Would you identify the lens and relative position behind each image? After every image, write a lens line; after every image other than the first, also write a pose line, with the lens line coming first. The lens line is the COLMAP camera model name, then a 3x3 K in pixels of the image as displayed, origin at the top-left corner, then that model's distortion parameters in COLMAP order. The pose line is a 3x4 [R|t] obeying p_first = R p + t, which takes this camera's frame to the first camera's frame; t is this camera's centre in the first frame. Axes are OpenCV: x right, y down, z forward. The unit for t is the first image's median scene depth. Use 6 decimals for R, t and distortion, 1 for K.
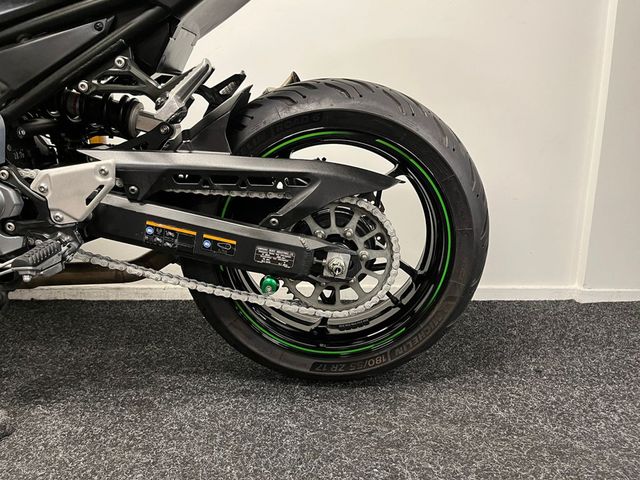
lens RADIAL K [[483.9, 0, 322.1], [0, 483.9, 239.2], [0, 0, 1]] dist [0.076469, -0.103369]
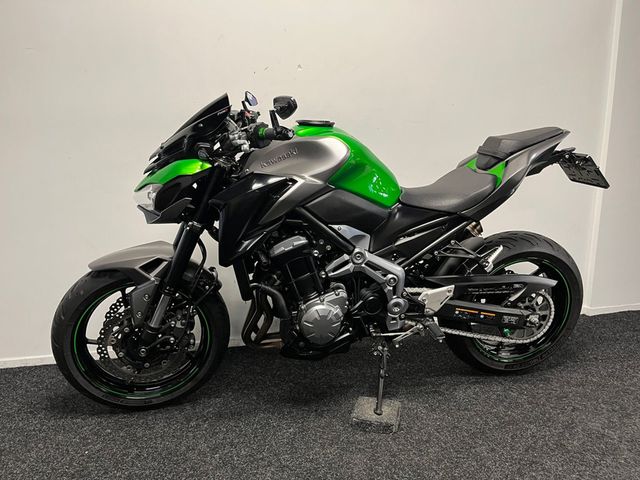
lens RADIAL K [[483.9, 0, 321.7], [0, 483.9, 236.5], [0, 0, 1]] dist [0.076469, -0.103369]
pose [[0.984472, -0.055702, 0.166467, -1.253018], [0.055358, 0.998444, 0.006707, -0.393117], [-0.166582, 0.002613, 0.986024, -1.040102]]
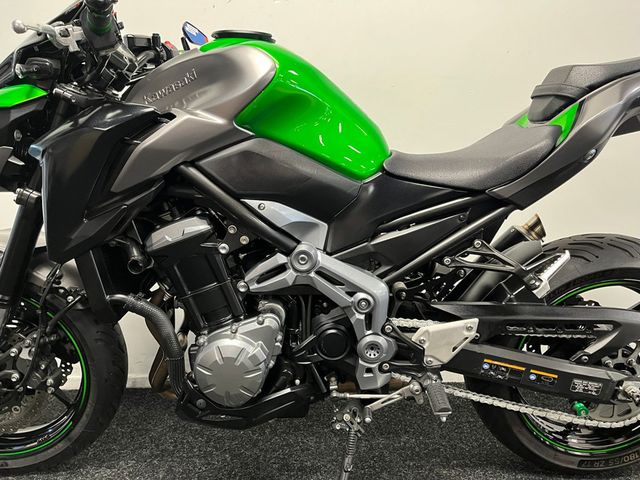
lens RADIAL K [[483.9, 0, 318.3], [0, 483.9, 238.7], [0, 0, 1]] dist [0.076469, -0.103369]
pose [[0.999857, -0.015091, -0.007583, -0.745301], [0.014688, 0.998605, -0.050723, -0.281104], [0.008338, 0.050605, 0.998684, -0.289948]]
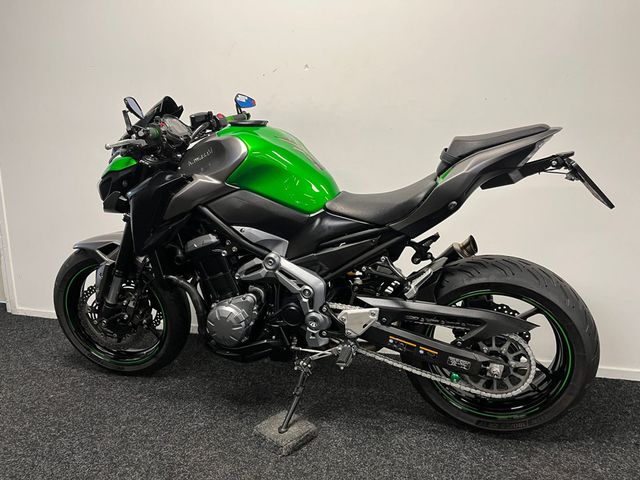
lens RADIAL K [[483.9, 0, 320.6], [0, 483.9, 236.0], [0, 0, 1]] dist [0.076469, -0.103369]
pose [[0.953548, 0.037407, -0.298908, -0.060403], [-0.040617, 0.999164, -0.004535, -0.390083], [0.298489, 0.016465, 0.954271, -0.864479]]
